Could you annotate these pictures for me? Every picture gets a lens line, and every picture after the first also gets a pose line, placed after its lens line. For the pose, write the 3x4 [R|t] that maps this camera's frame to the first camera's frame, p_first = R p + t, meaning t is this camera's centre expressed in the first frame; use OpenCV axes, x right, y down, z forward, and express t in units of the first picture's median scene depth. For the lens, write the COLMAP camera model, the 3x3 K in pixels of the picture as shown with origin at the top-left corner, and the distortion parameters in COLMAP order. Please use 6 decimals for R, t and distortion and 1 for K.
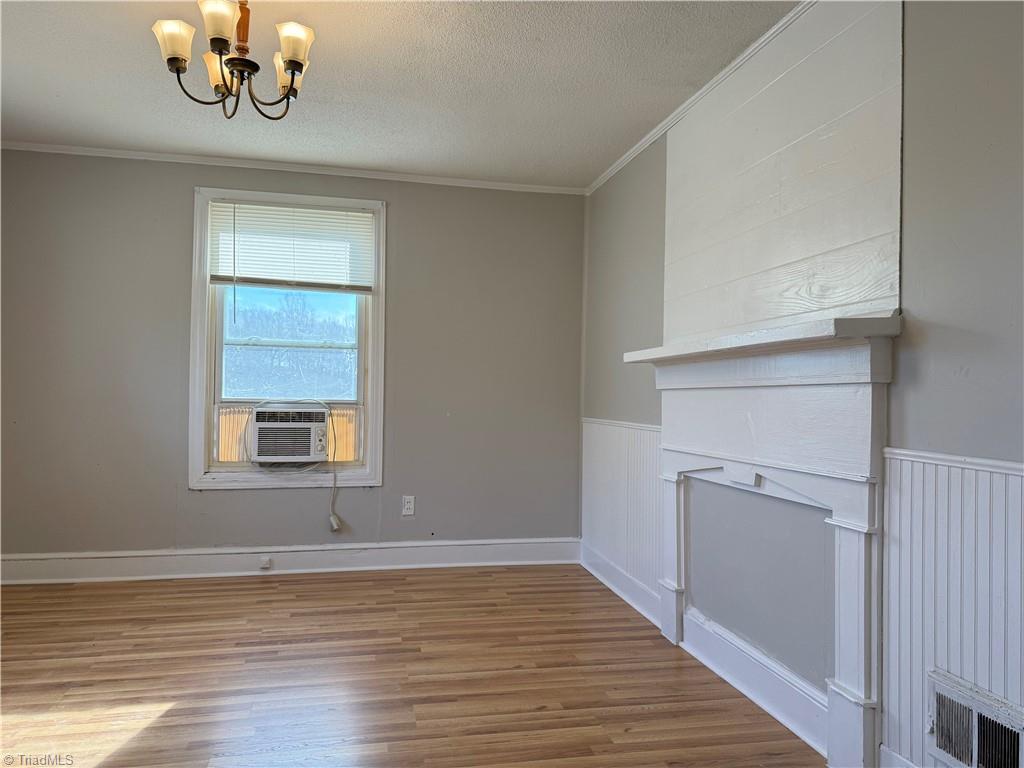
lens RADIAL K [[772.6, 0, 510.4], [0, 772.6, 386.5], [0, 0, 1]] dist [0.084657, -0.098385]
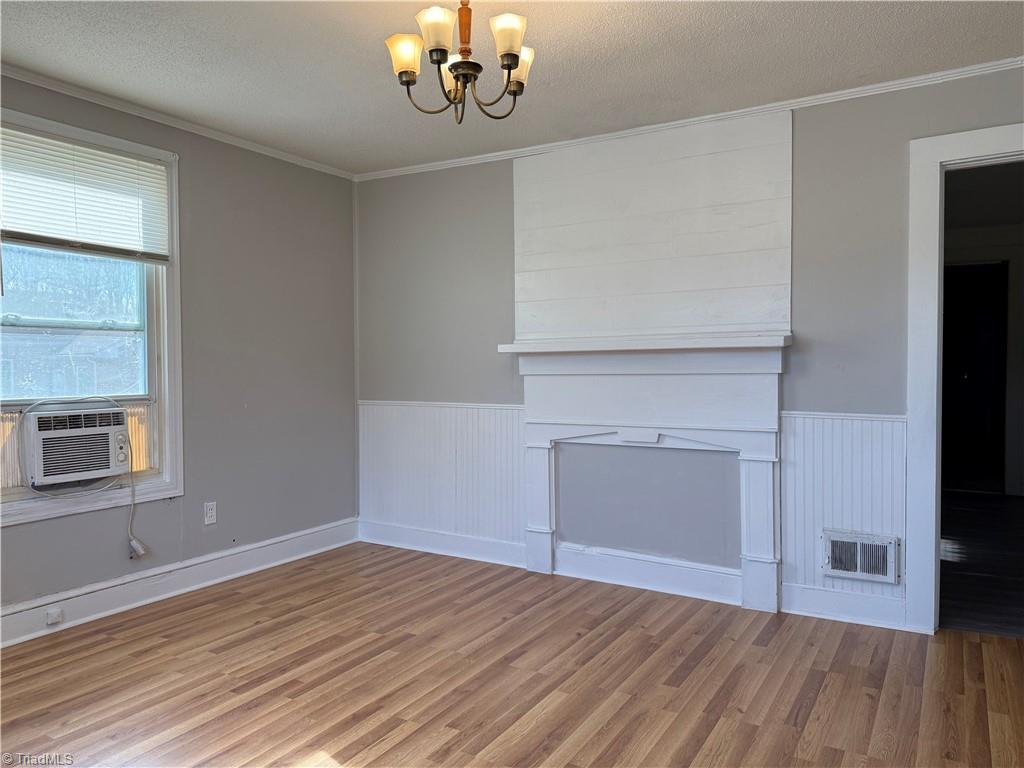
lens RADIAL K [[772.6, 0, 540.6], [0, 772.6, 389.0], [0, 0, 1]] dist [0.084657, -0.098385]
pose [[0.639707, -0.044473, 0.767332, -0.708743], [0.004538, 0.998526, 0.054089, -0.038908], [-0.768606, -0.031119, 0.638965, 0.194627]]
